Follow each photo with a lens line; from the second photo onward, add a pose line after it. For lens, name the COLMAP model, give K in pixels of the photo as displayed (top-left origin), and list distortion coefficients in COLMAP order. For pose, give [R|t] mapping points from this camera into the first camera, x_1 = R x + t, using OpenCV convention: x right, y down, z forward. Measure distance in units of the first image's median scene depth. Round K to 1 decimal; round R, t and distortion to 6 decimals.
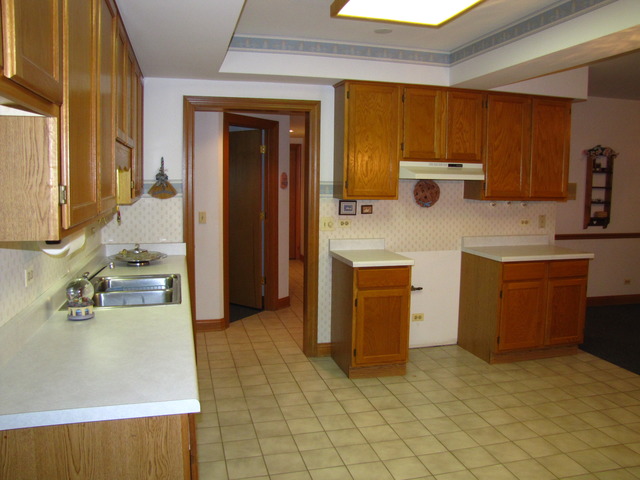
lens RADIAL K [[536.6, 0, 321.5], [0, 536.6, 238.0], [0, 0, 1]] dist [-0.129826, 0.057646]
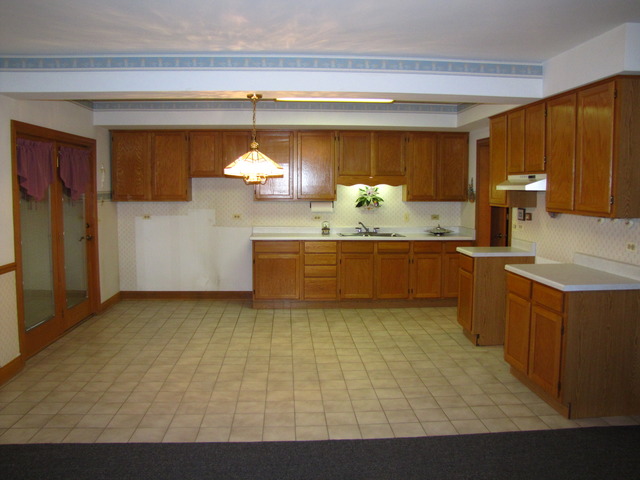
lens RADIAL K [[536.6, 0, 320.8], [0, 536.6, 238.4], [0, 0, 1]] dist [-0.129826, 0.057646]
pose [[-0.199068, 0.084900, -0.976301, 1.390685], [-0.108329, 0.988228, 0.108026, -0.085569], [0.973980, 0.127267, -0.187528, 0.825578]]
